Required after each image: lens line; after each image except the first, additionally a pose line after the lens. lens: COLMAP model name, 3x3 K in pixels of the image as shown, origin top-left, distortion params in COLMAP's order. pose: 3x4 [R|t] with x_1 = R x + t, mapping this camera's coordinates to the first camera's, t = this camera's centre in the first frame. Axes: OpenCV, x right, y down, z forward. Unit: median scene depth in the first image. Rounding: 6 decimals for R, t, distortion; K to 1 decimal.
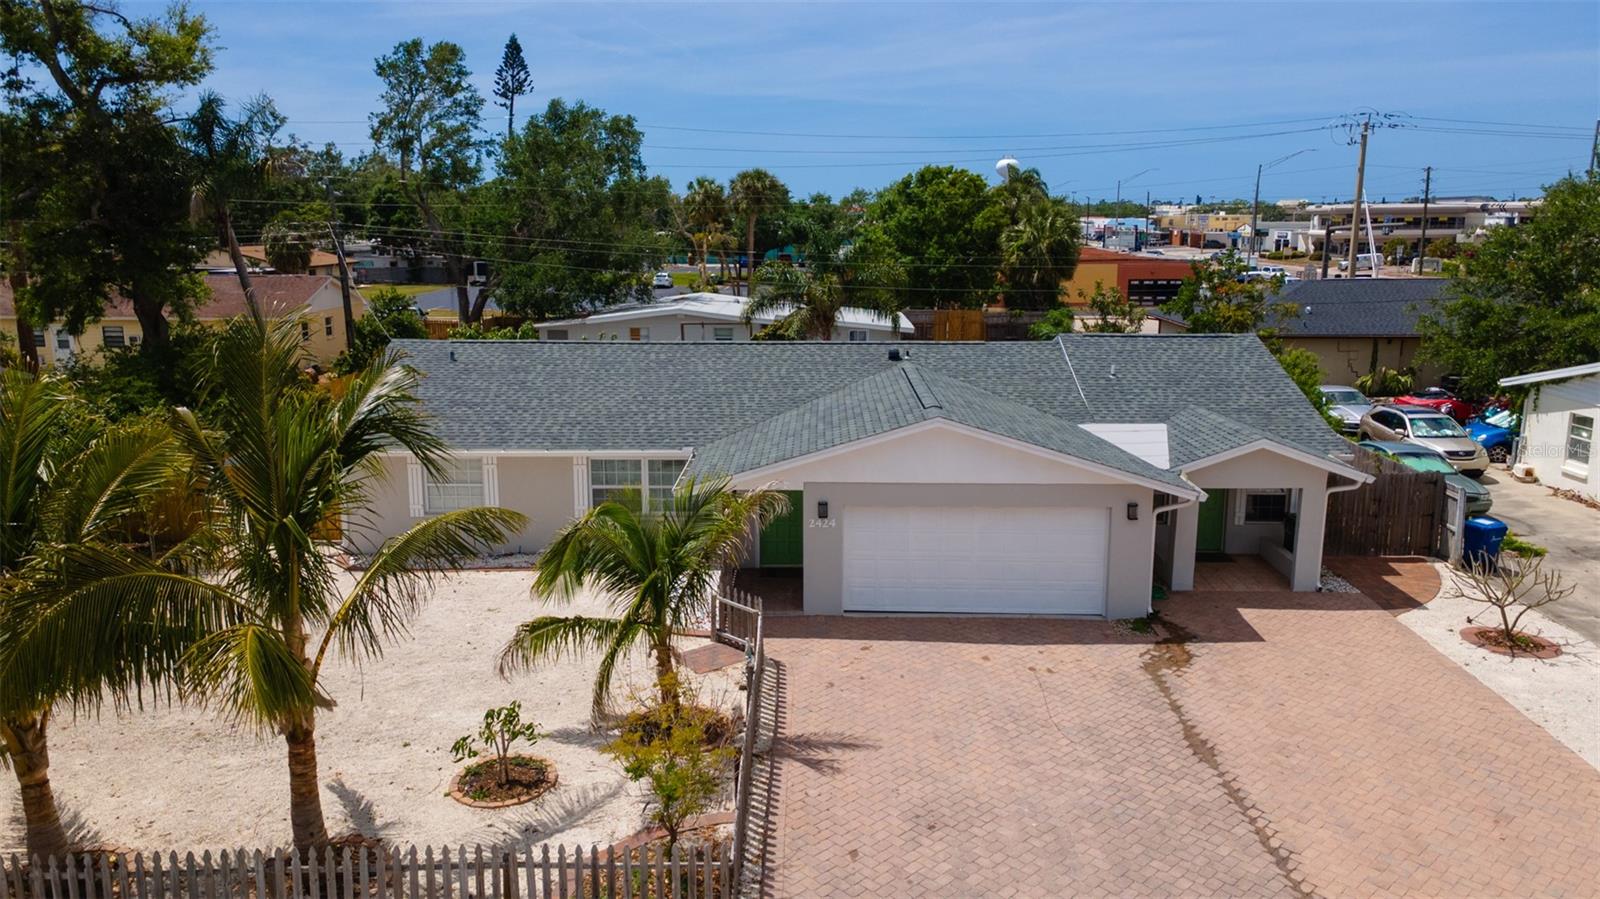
lens RADIAL K [[1170.0, 0, 798.6], [0, 1170.0, 441.7], [0, 0, 1]] dist [0.026807, 0.031297]
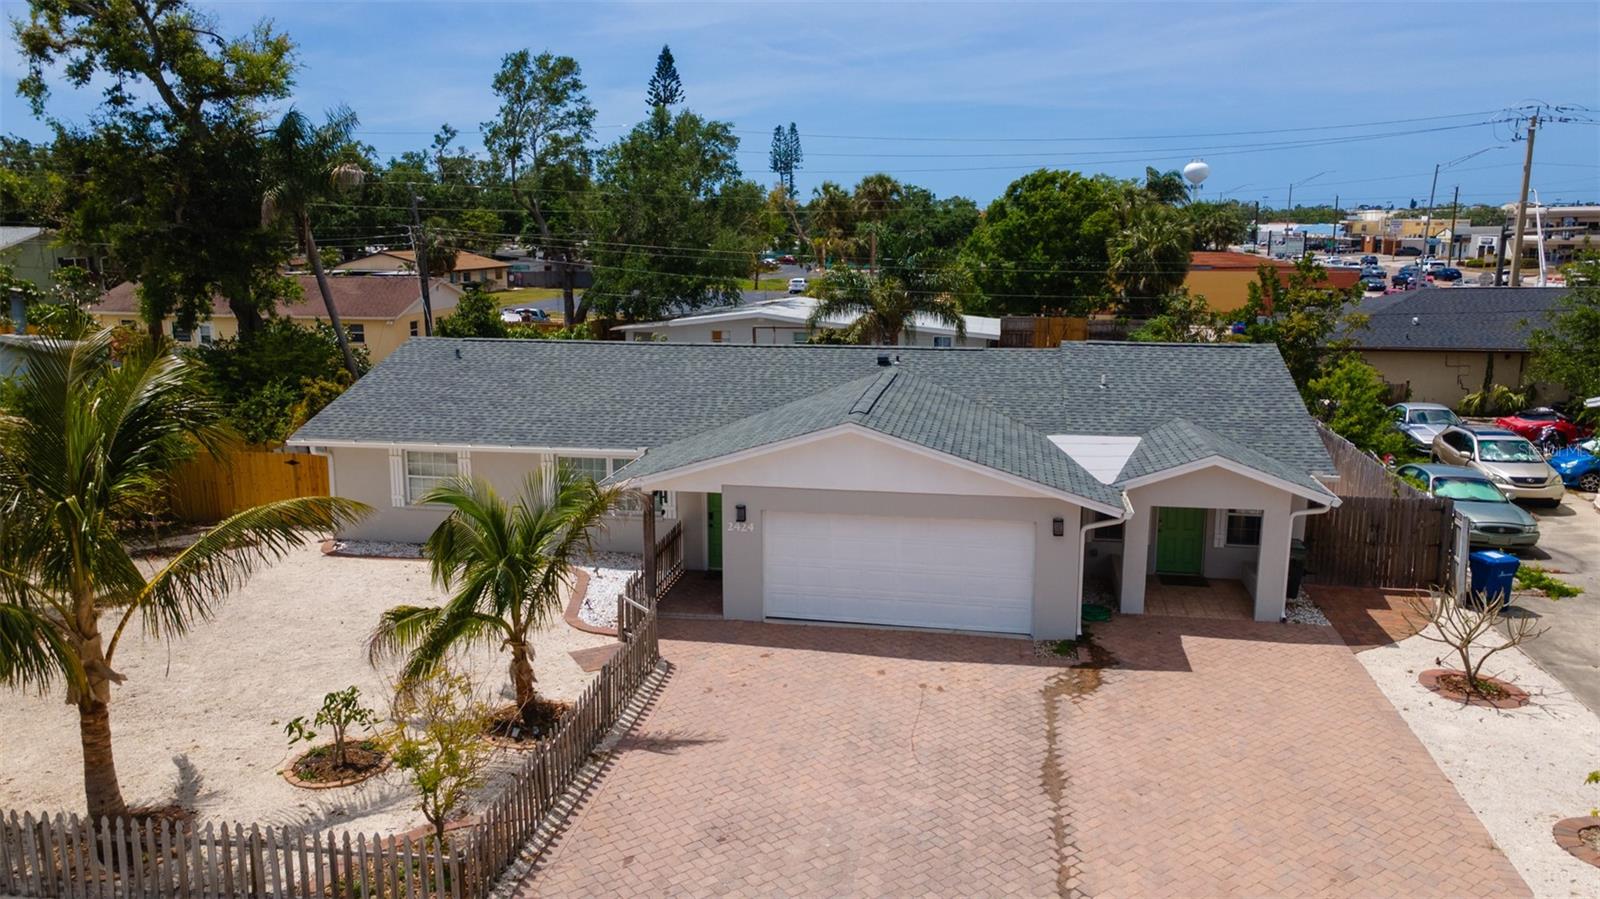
lens RADIAL K [[1170.0, 0, 797.1], [0, 1170.0, 442.9], [0, 0, 1]] dist [0.026807, 0.031297]
pose [[0.988094, 0.028310, -0.151224, 0.183899], [-0.028996, 0.999577, -0.002335, -0.000442], [0.151093, 0.006692, 0.988497, 0.025068]]
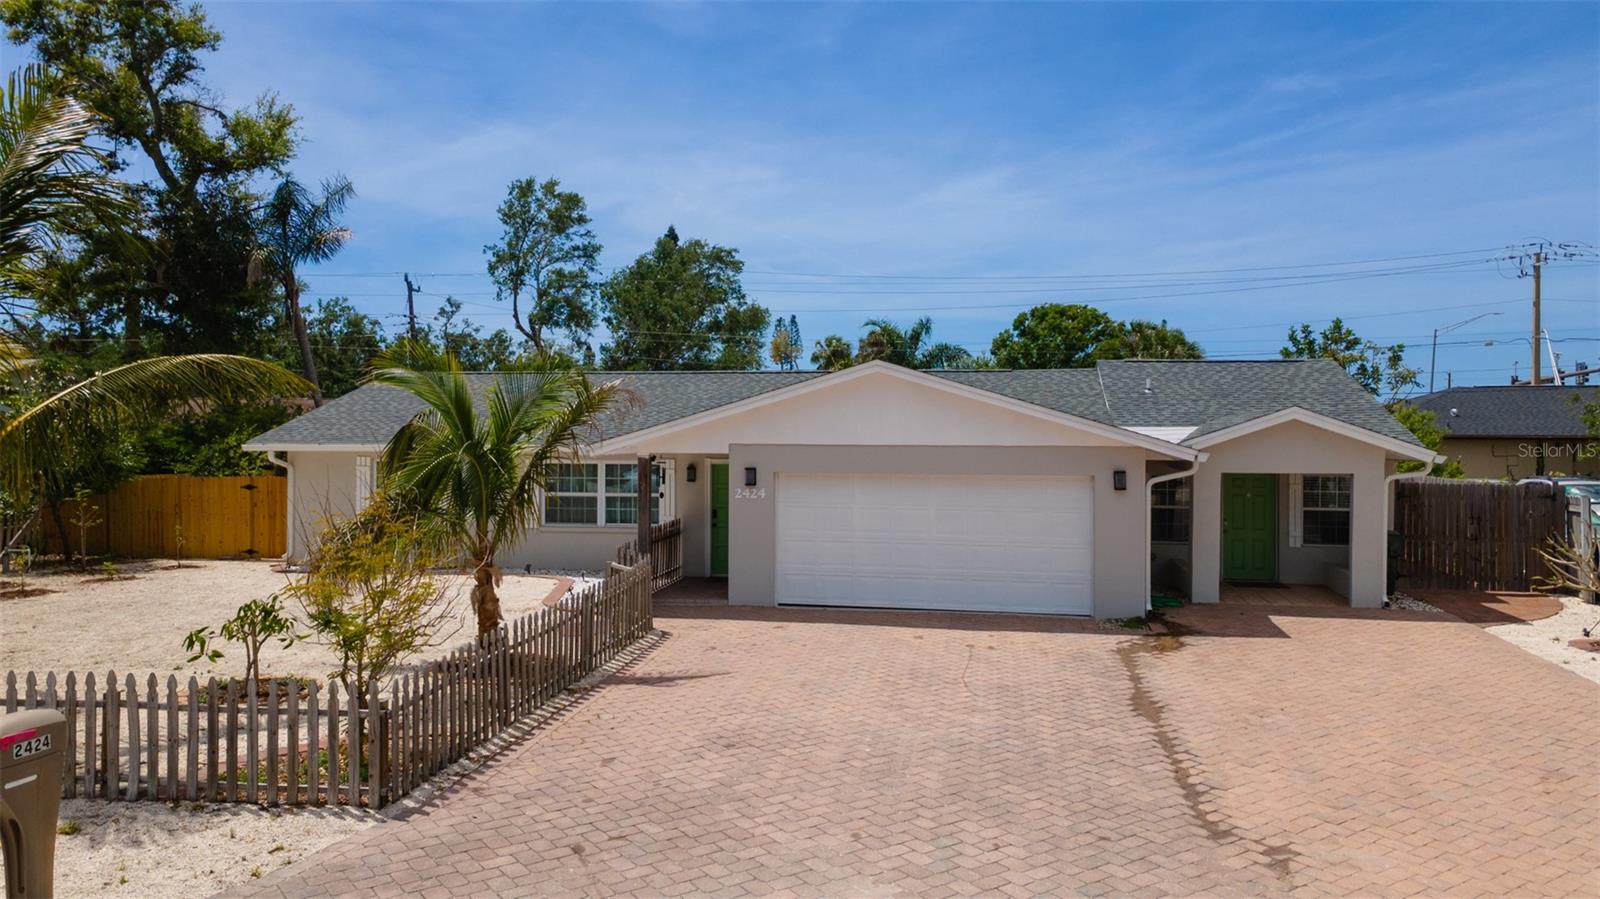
lens RADIAL K [[1170.0, 0, 797.2], [0, 1170.0, 444.4], [0, 0, 1]] dist [0.026807, 0.031297]
pose [[0.988342, 0.005821, -0.152139, 0.157905], [-0.033040, 0.983655, -0.177005, 0.158286], [0.148622, 0.179968, 0.972380, 0.141336]]
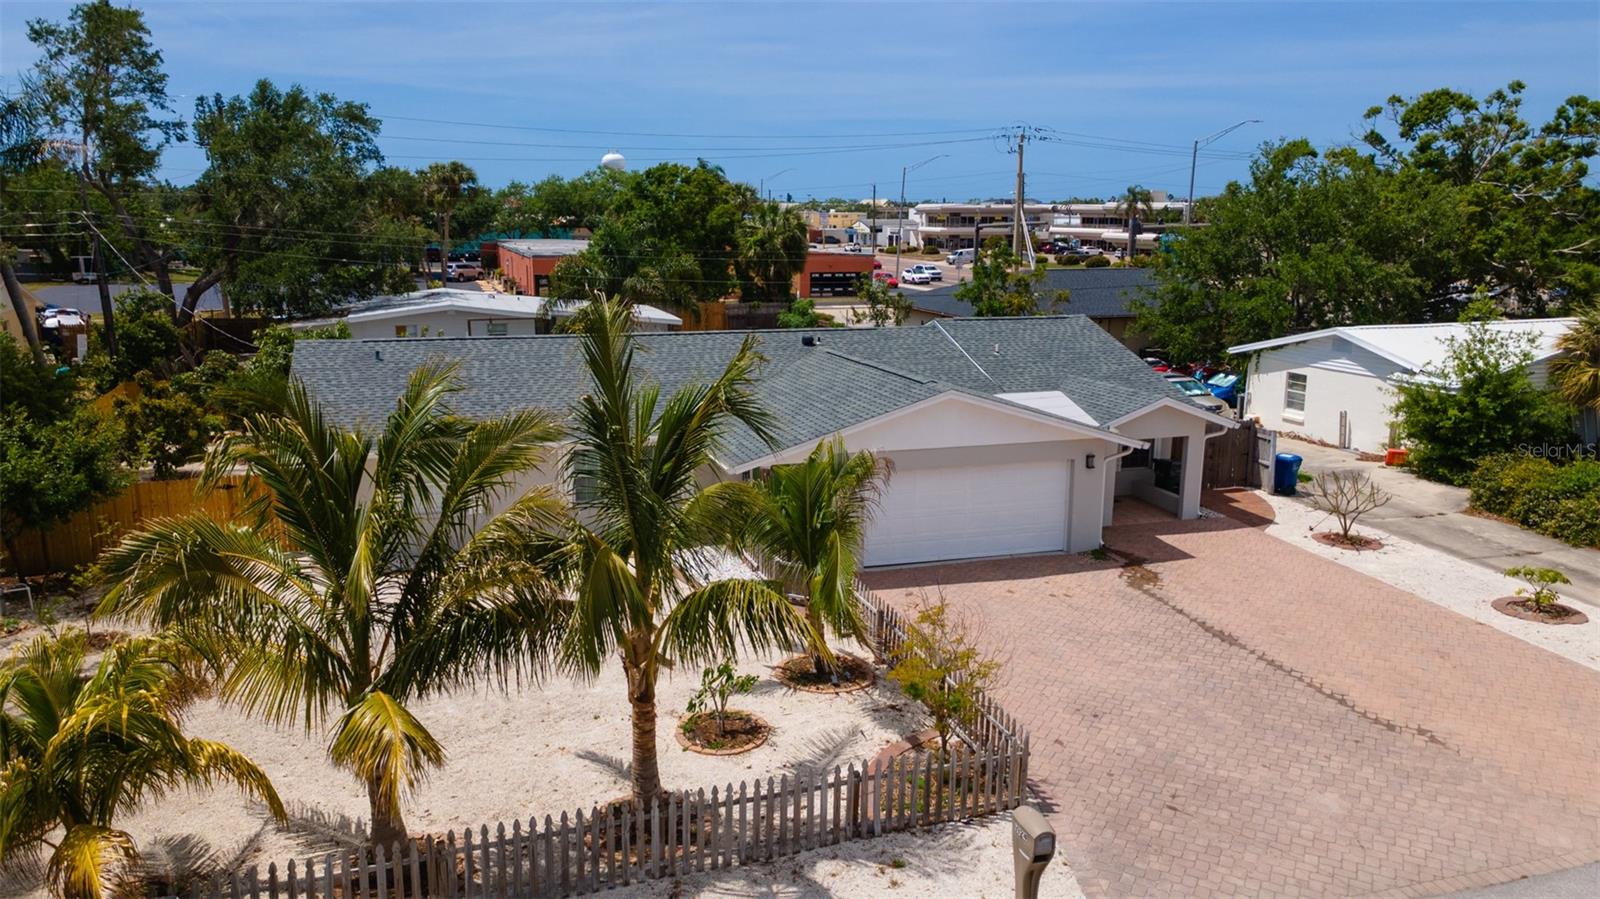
lens RADIAL K [[1170.0, 0, 800.9], [0, 1170.0, 441.4], [0, 0, 1]] dist [0.026807, 0.031297]
pose [[0.943149, -0.056665, 0.327505, -0.329873], [0.055222, 0.998380, 0.013712, 0.005075], [-0.327751, 0.005153, 0.944750, -0.034546]]
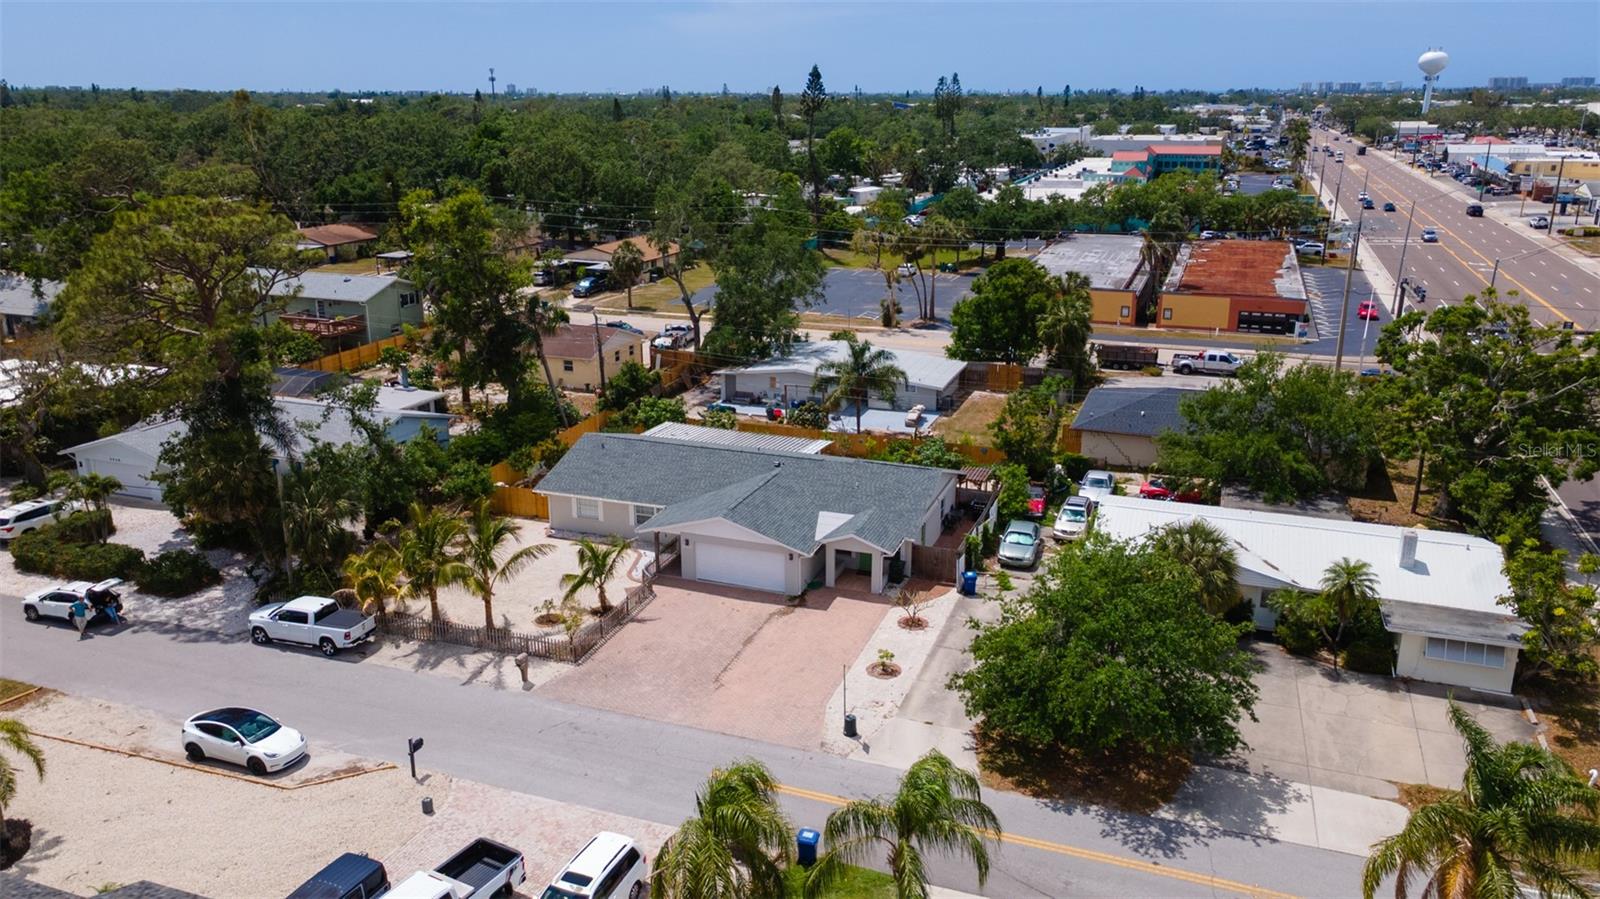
lens RADIAL K [[1170.0, 0, 794.0], [0, 1170.0, 449.7], [0, 0, 1]] dist [0.026807, 0.031297]
pose [[0.942574, 0.095110, -0.320170, 0.949361], [-0.060027, 0.991229, 0.117738, -0.420895], [0.328560, -0.091758, 0.940015, -1.255407]]
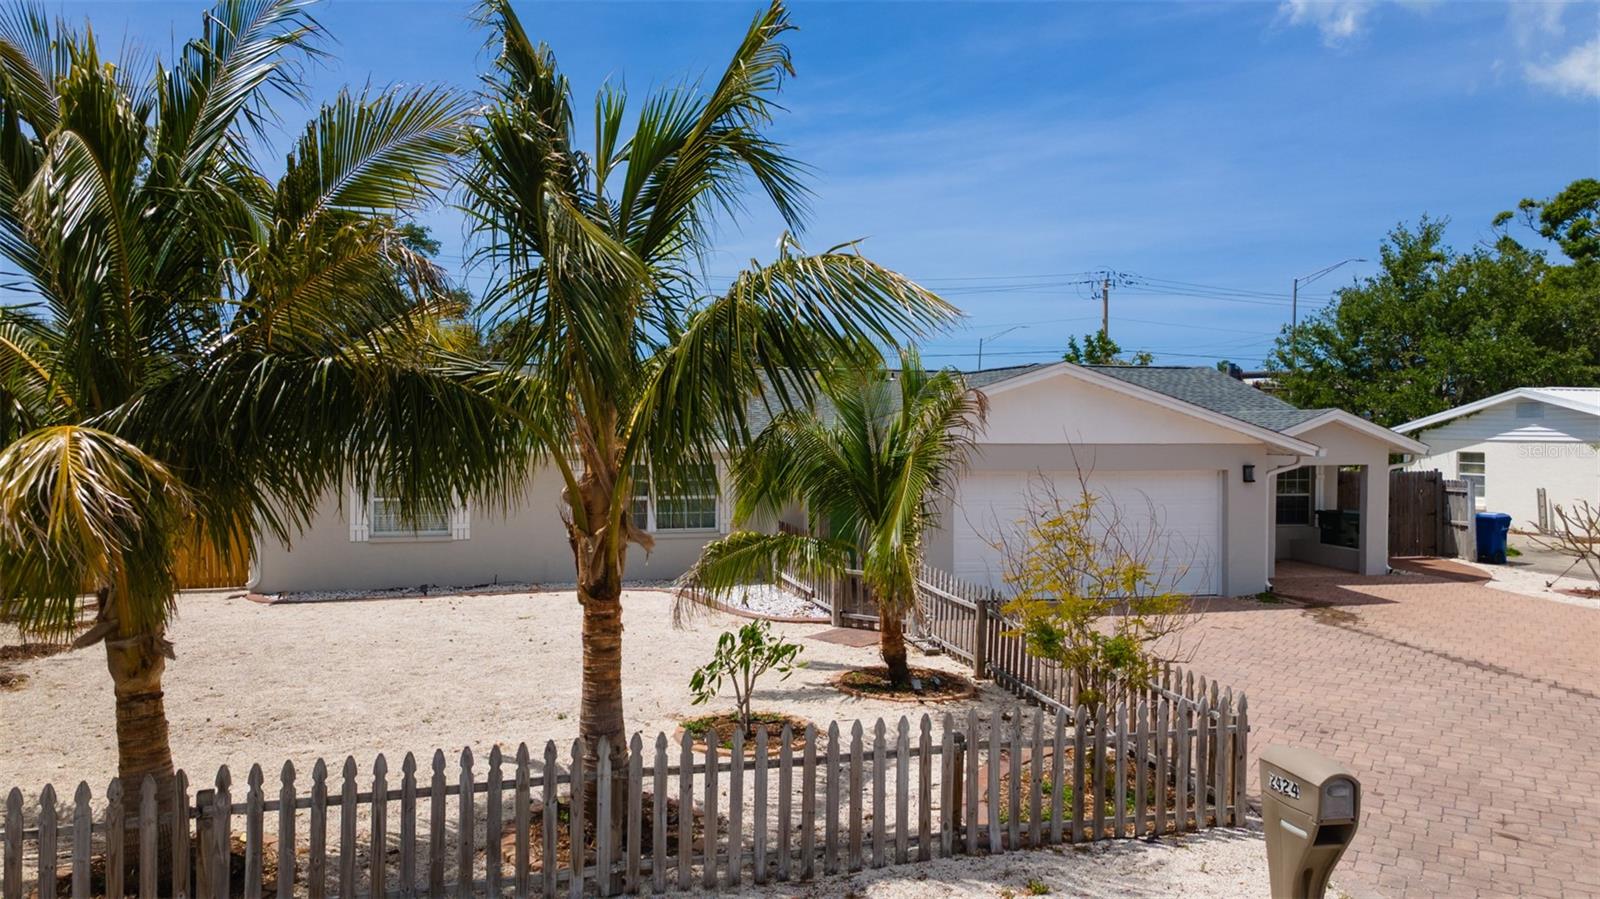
lens RADIAL K [[1170.0, 0, 798.6], [0, 1170.0, 437.7], [0, 0, 1]] dist [0.026807, 0.031297]
pose [[0.963107, 0.001523, 0.269113, -0.260040], [0.047154, 0.983559, -0.174322, 0.149625], [-0.264954, 0.180581, 0.947201, 0.177909]]
